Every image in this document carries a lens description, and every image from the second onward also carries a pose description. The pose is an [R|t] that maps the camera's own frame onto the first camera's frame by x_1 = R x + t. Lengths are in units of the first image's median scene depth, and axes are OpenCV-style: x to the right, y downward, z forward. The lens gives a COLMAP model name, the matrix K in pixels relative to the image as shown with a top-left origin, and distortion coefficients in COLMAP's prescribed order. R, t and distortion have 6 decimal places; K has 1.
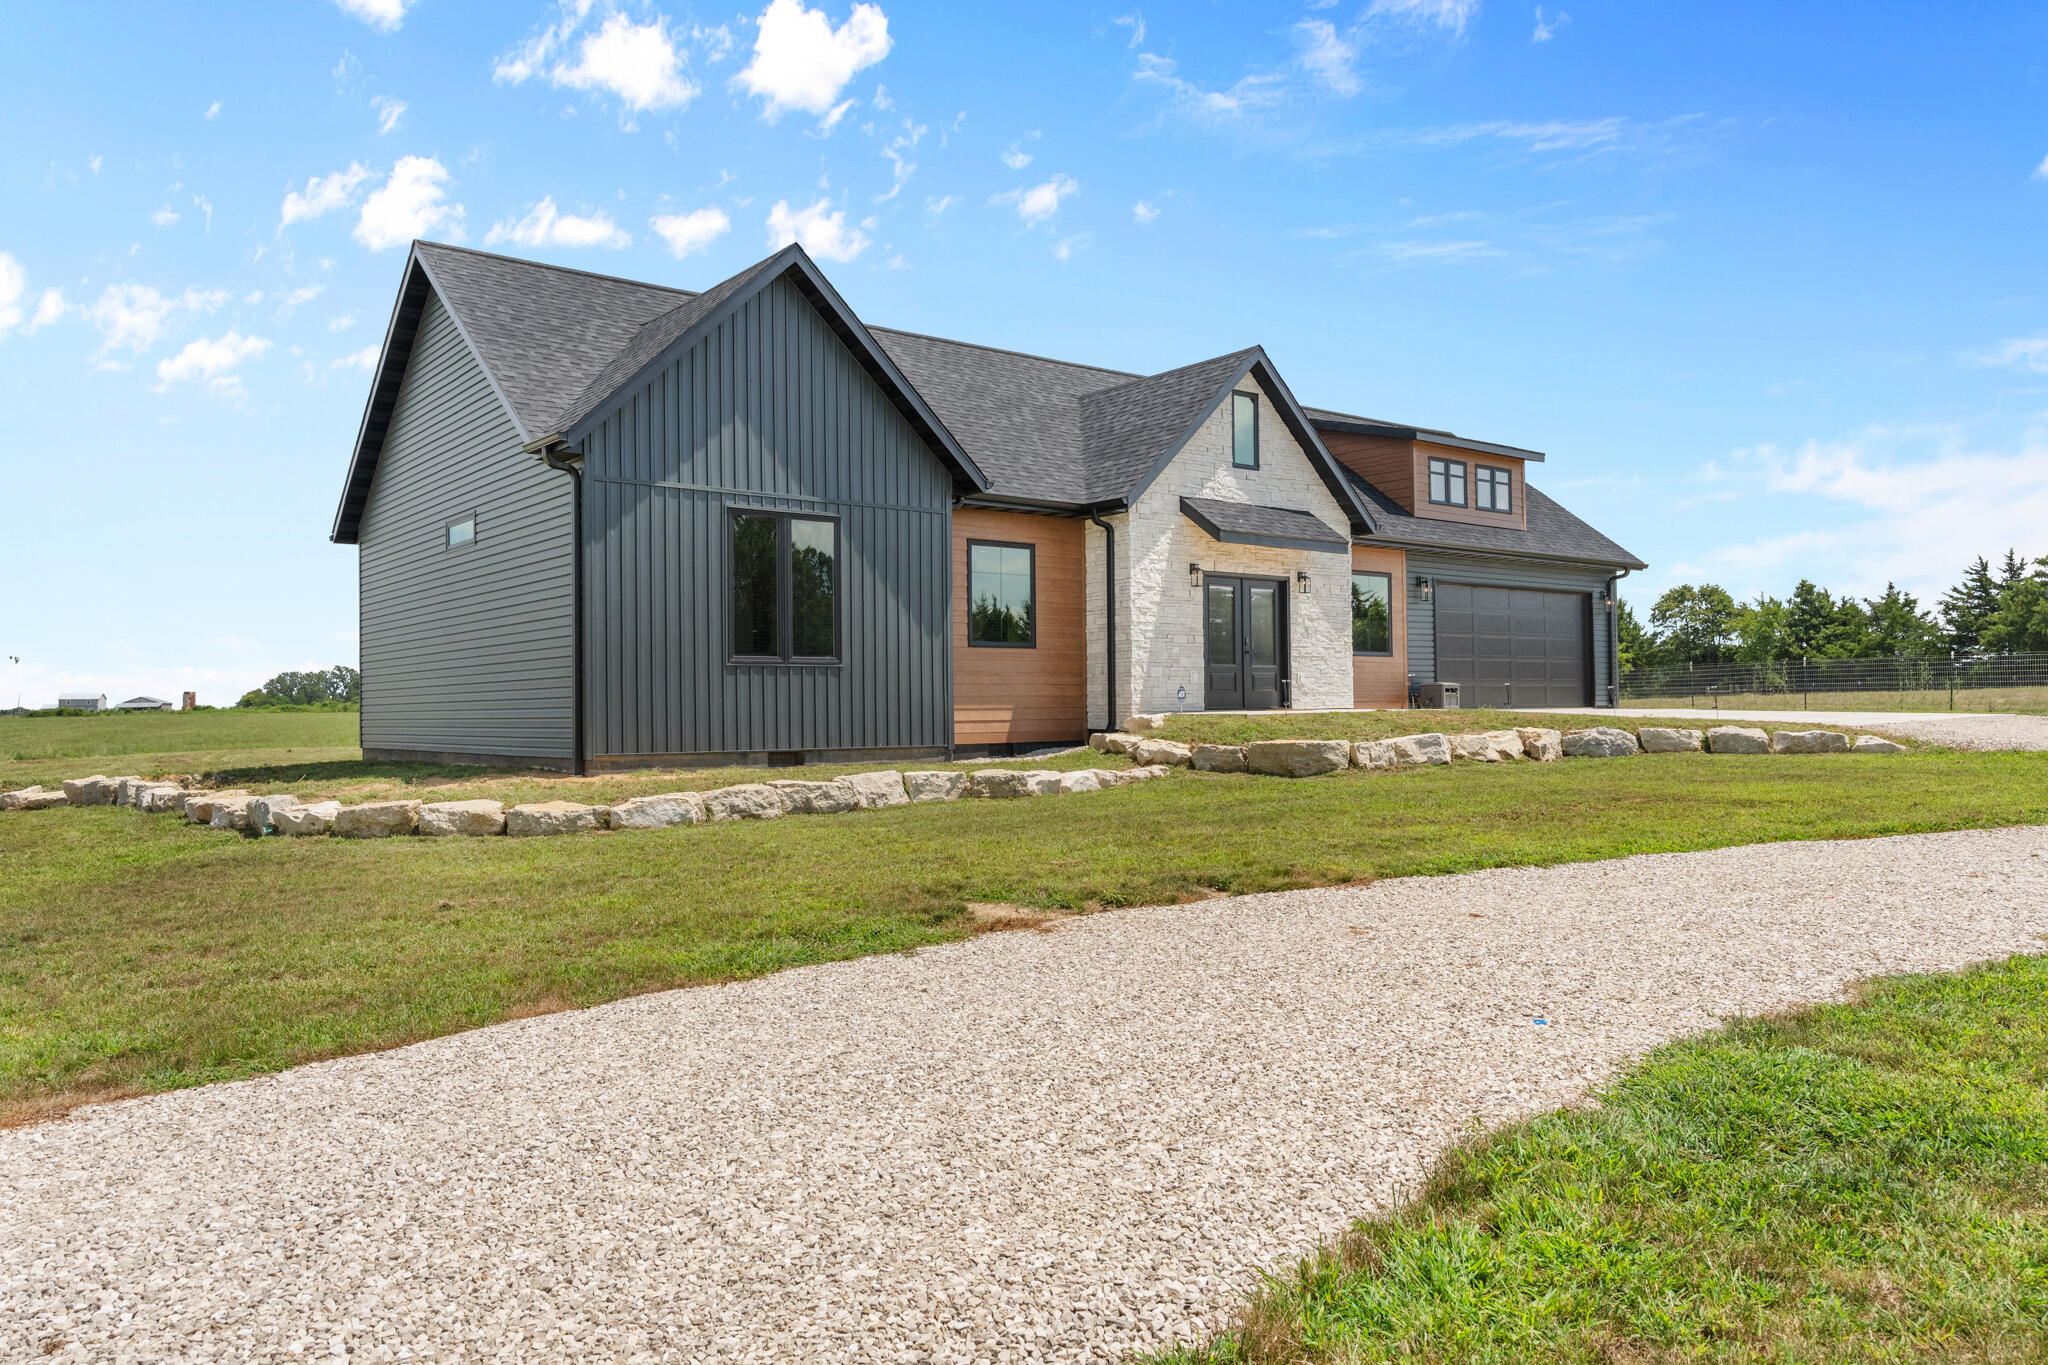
lens RADIAL K [[1418.9, 0, 1024.9], [0, 1418.9, 693.4], [0, 0, 1]] dist [0.001107, -0.002338]
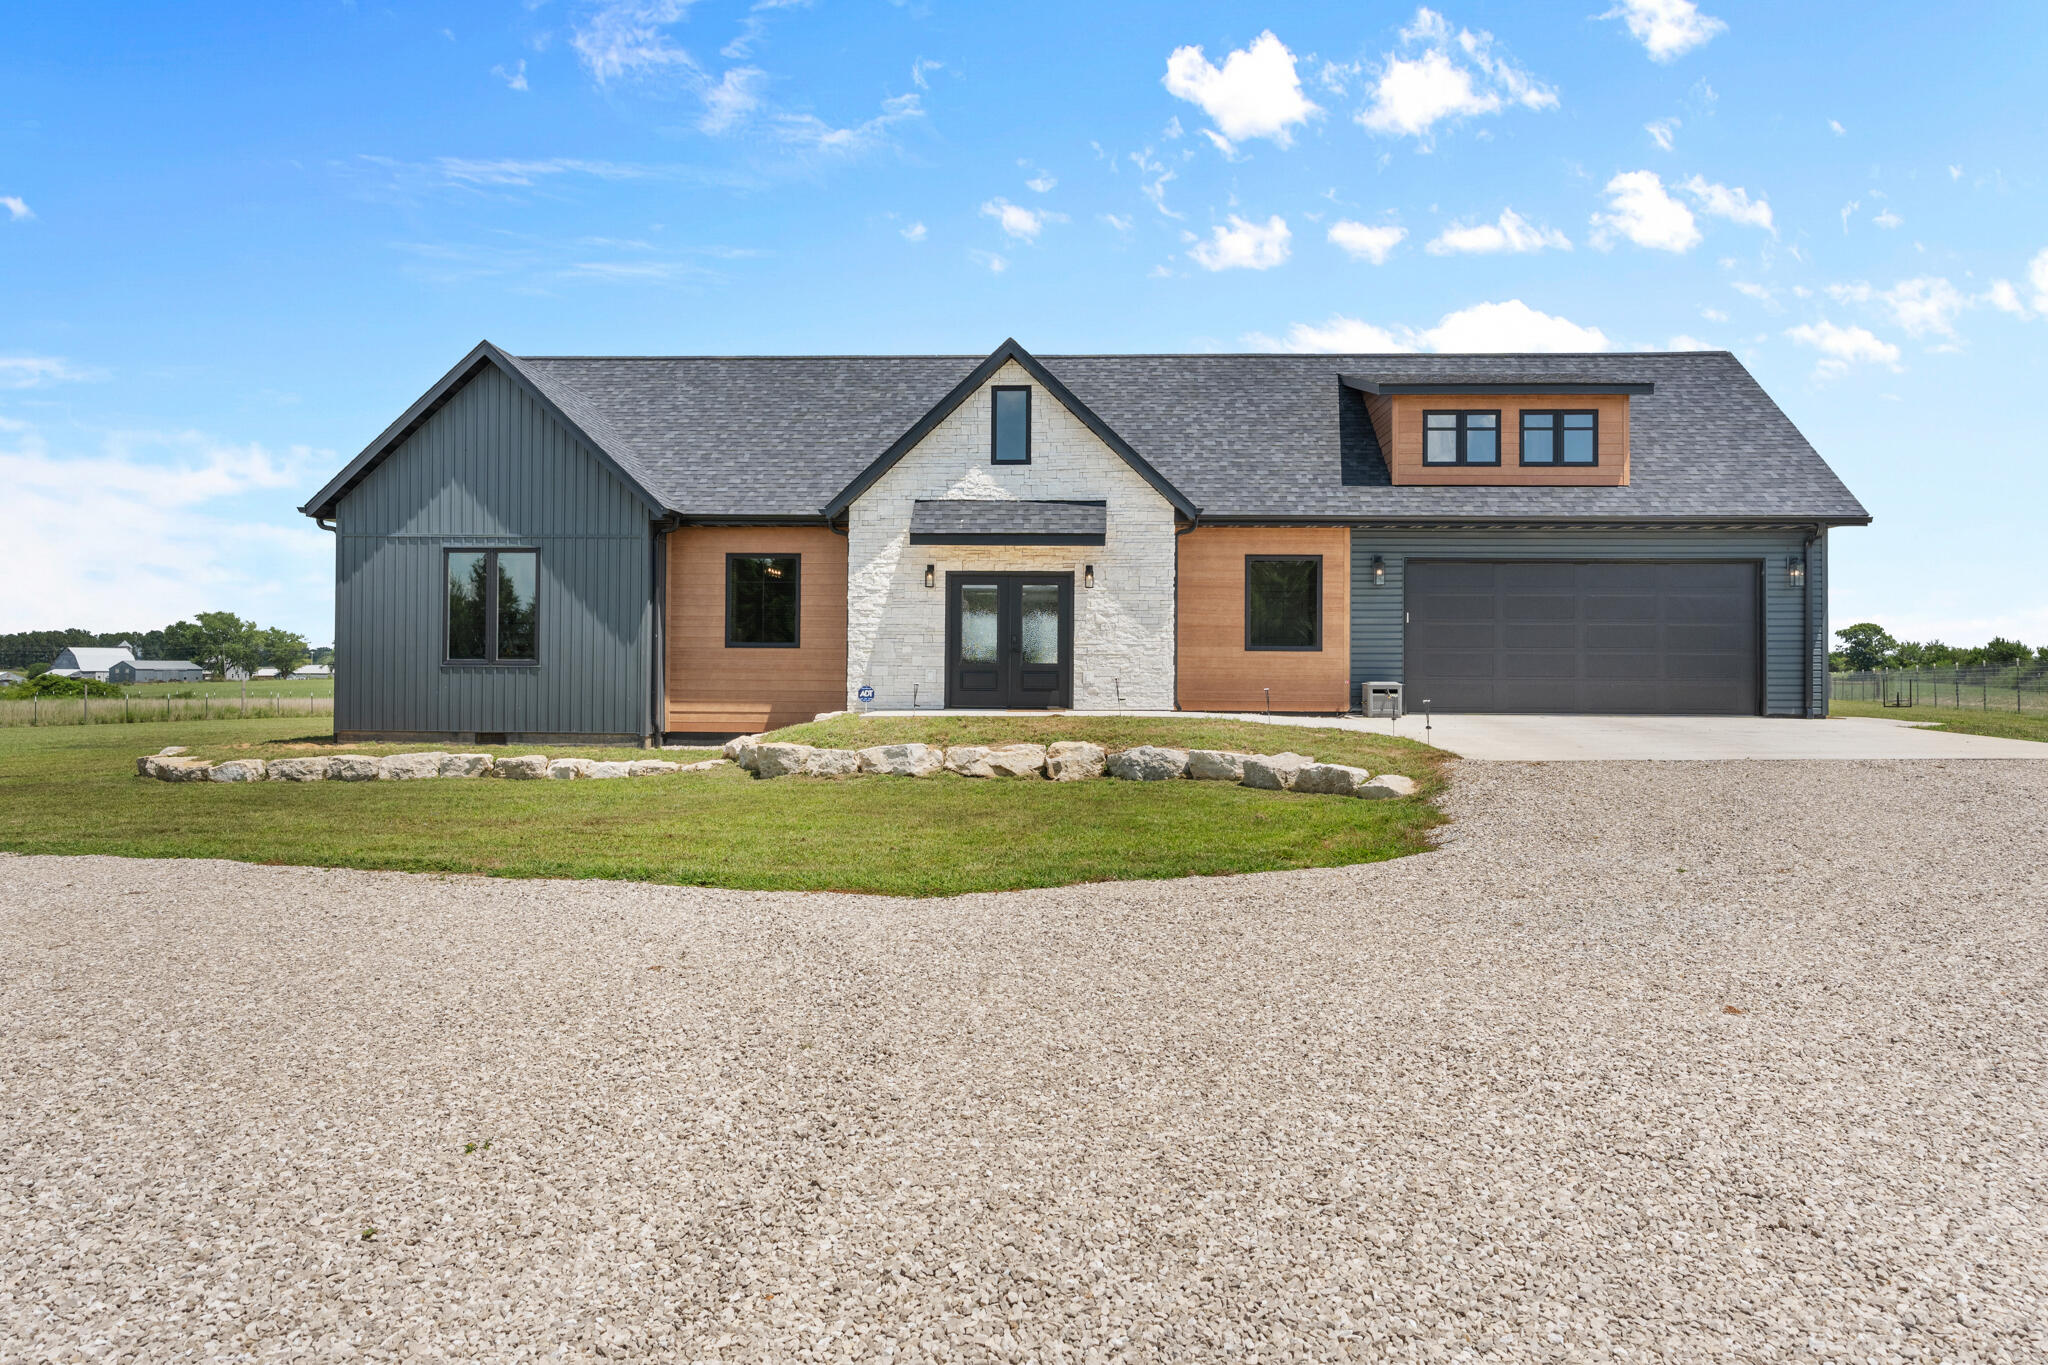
lens RADIAL K [[1418.9, 0, 1024.6], [0, 1418.9, 669.0], [0, 0, 1]] dist [0.001107, -0.002338]
pose [[0.755933, 0.016148, -0.654450, 0.959978], [-0.007247, 0.999841, 0.016300, -0.038338], [0.654609, -0.007579, 0.755929, 0.310737]]
